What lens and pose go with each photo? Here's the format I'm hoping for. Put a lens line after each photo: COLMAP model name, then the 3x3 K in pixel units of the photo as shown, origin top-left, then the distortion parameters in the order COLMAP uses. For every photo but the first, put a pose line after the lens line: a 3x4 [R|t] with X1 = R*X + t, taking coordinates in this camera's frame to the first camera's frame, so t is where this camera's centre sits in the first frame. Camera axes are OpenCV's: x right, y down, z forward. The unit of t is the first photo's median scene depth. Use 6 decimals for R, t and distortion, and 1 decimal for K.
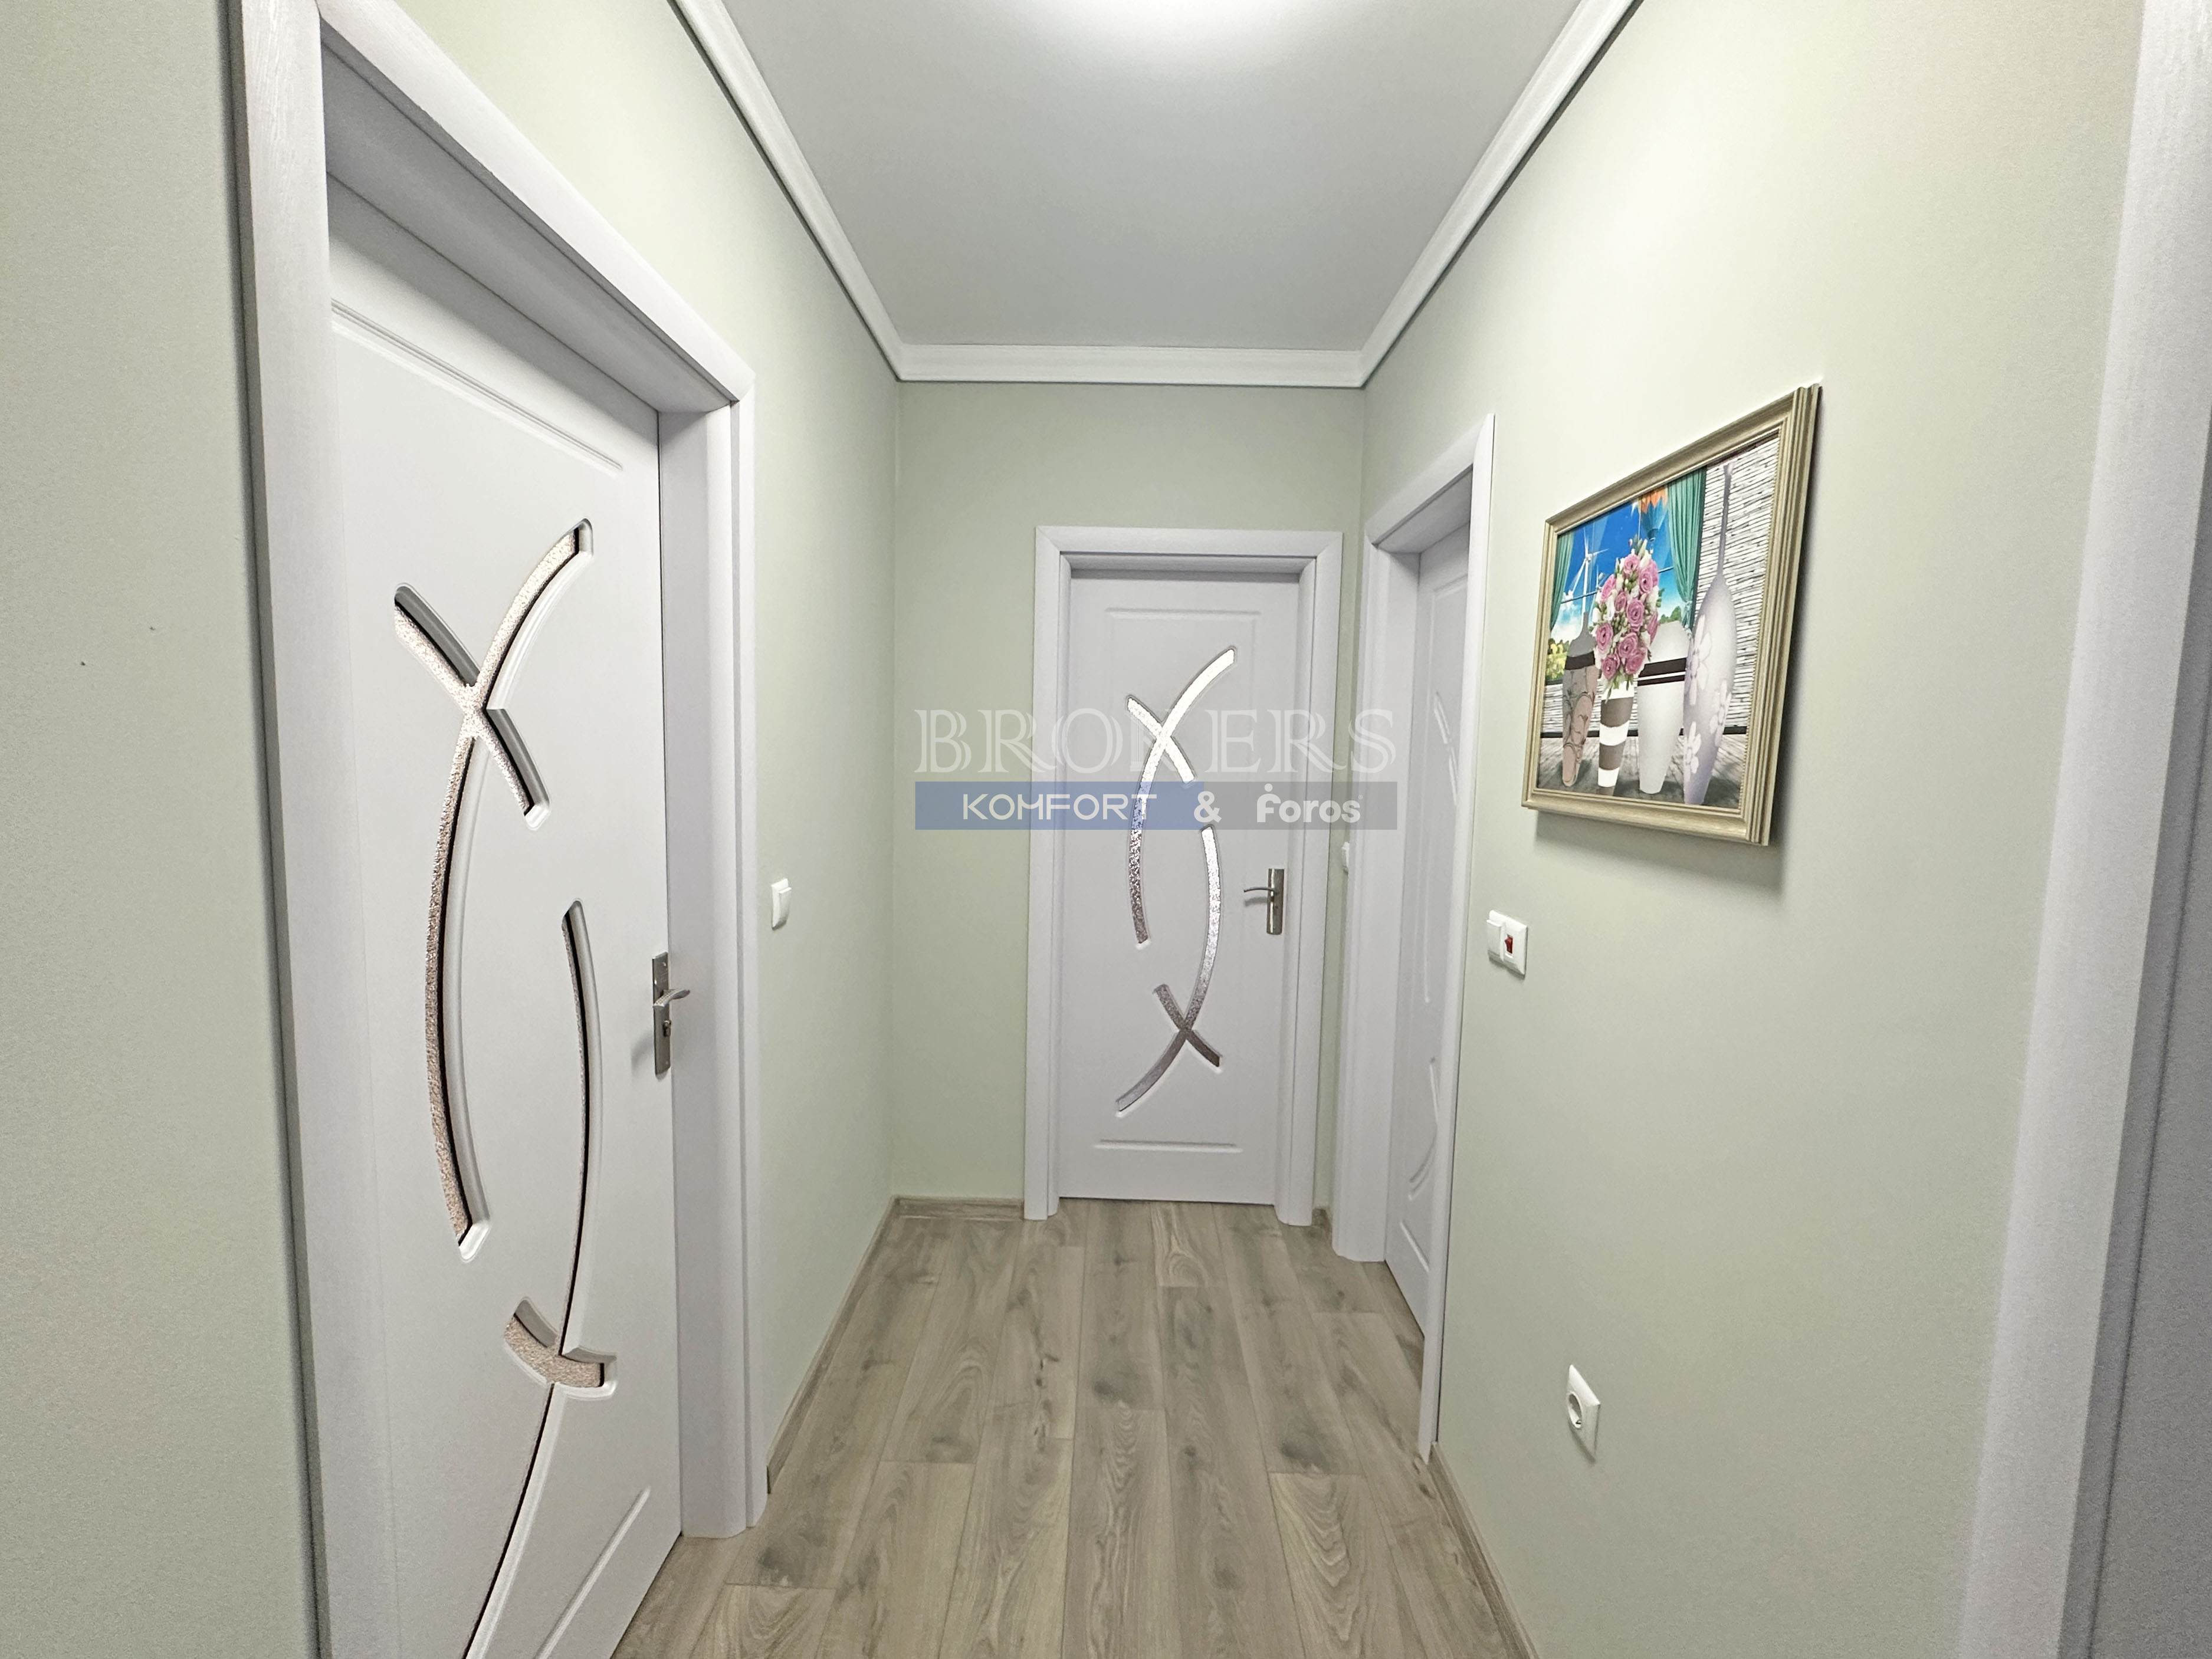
lens RADIAL K [[886.6, 0, 1092.7], [0, 886.6, 821.7], [0, 0, 1]] dist [-0.001761, 0.000724]
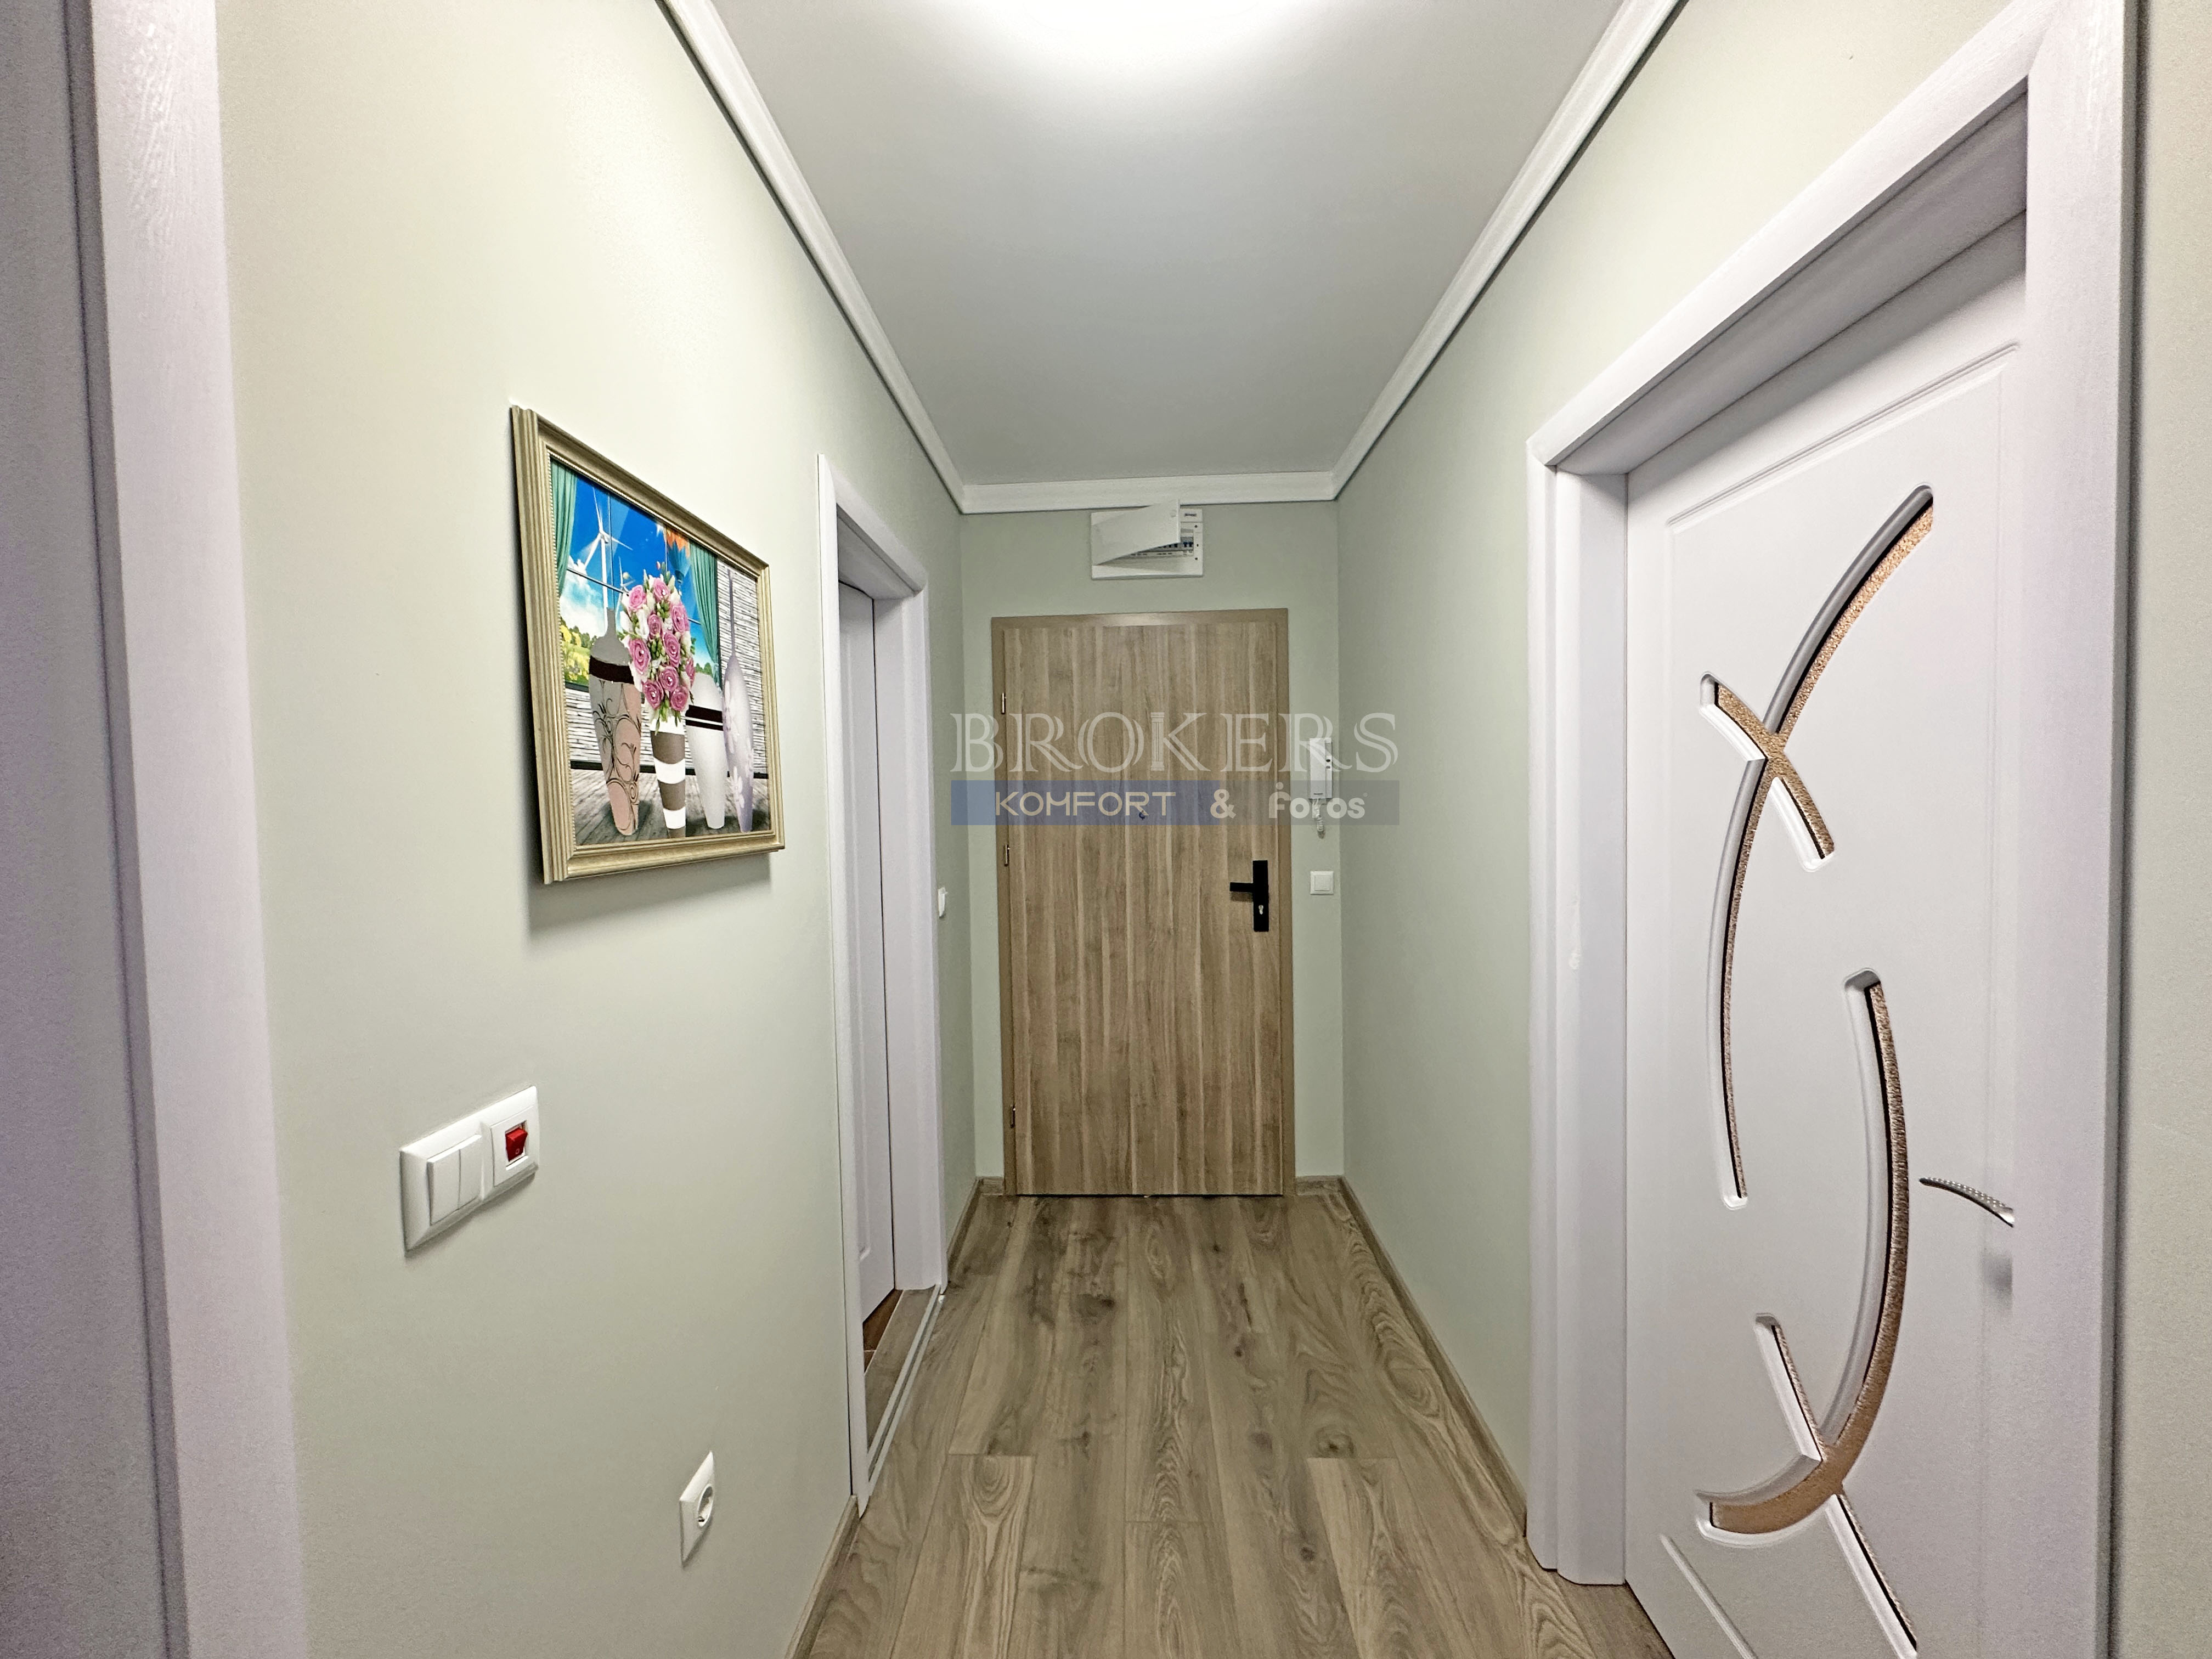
lens RADIAL K [[886.6, 0, 1110.3], [0, 886.6, 837.8], [0, 0, 1]] dist [-0.001761, 0.000724]
pose [[-0.999984, -0.001782, -0.005310, 0.134247], [-0.002455, 0.991584, 0.129441, -0.148931], [0.005034, 0.129452, -0.991573, 1.902900]]
